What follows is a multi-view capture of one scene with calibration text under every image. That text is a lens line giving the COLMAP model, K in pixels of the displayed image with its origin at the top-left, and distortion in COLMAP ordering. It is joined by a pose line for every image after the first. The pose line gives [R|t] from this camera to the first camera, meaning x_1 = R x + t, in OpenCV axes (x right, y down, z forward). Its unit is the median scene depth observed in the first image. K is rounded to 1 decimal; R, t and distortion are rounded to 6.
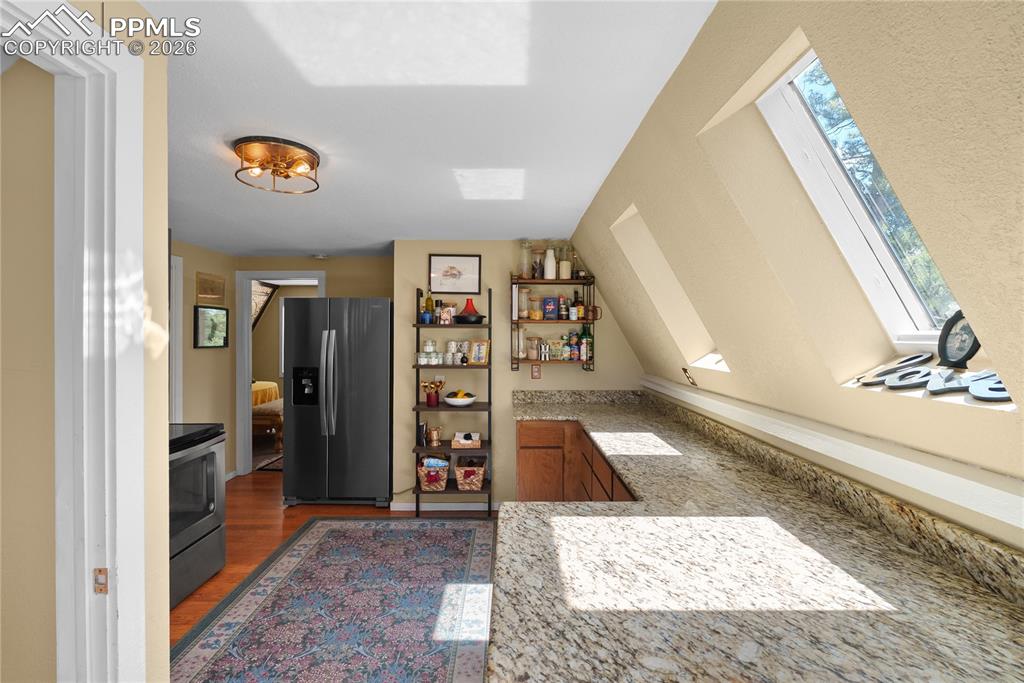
lens RADIAL K [[450.8, 0, 517.4], [0, 450.8, 337.4], [0, 0, 1]] dist [-0.002738, -0.000551]
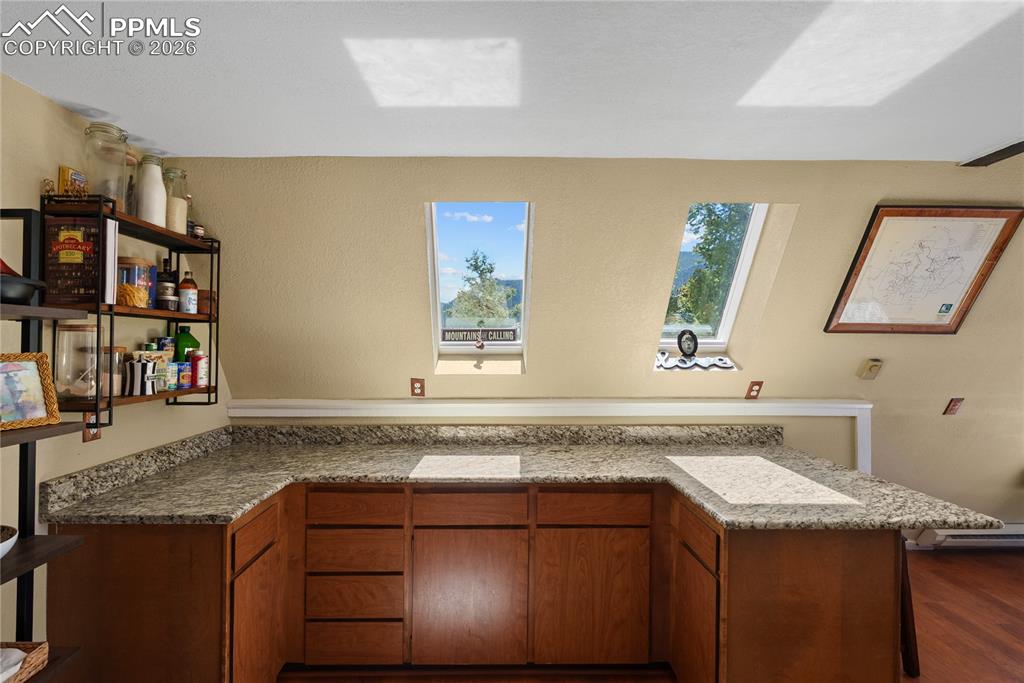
lens RADIAL K [[450.8, 0, 517.0], [0, 450.8, 341.7], [0, 0, 1]] dist [-0.002738, -0.000551]
pose [[0.003493, 0.004192, 0.999985, -0.727458], [0.005402, 0.999977, -0.004210, -0.000875], [-0.999979, 0.005417, 0.003471, 1.075051]]
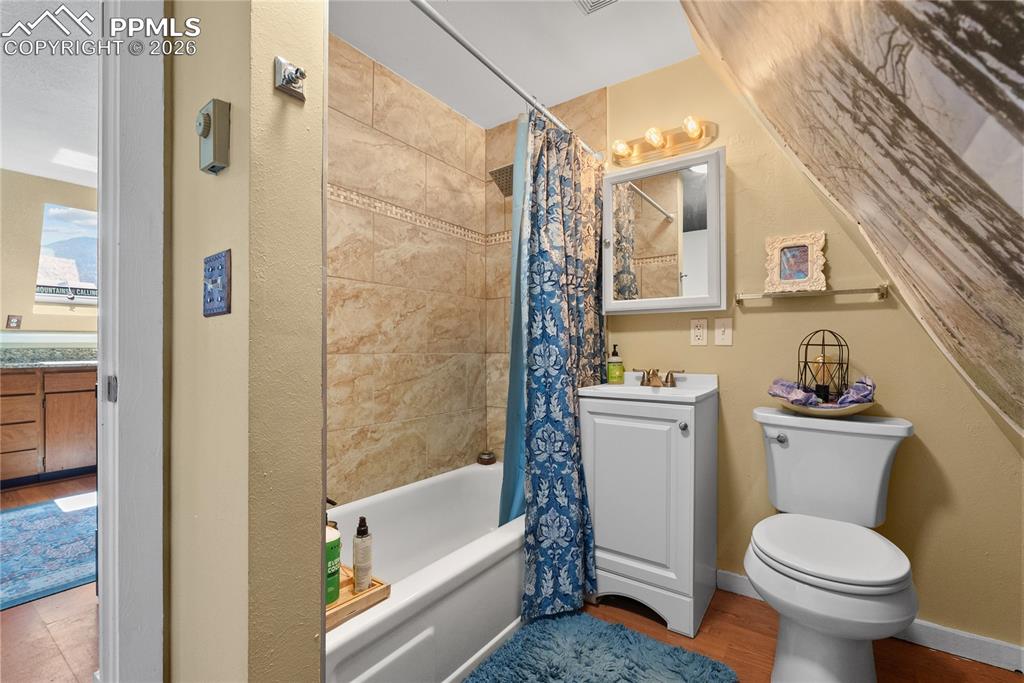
lens RADIAL K [[450.8, 0, 508.4], [0, 450.8, 348.1], [0, 0, 1]] dist [-0.002738, -0.000551]
pose [[-0.791579, 0.000374, 0.611067, -2.166083], [0.002904, 0.999991, 0.003150, 0.228096], [-0.611060, 0.004268, -0.791573, 1.580949]]
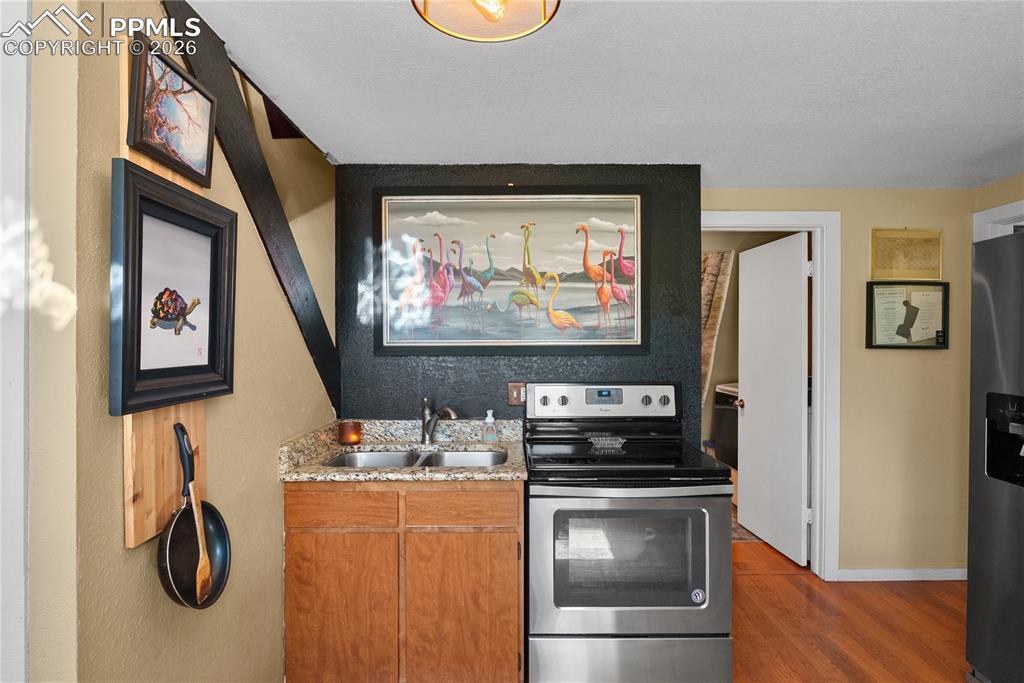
lens RADIAL K [[515.9, 0, 512.1], [0, 515.9, 335.9], [0, 0, 1]] dist [-0.001976, -0.000164]
pose [[-0.001738, -0.004756, -0.999987, 0.048086], [-0.008359, 0.999954, -0.004741, 0.031027], [0.999964, 0.008350, -0.001778, 0.988561]]
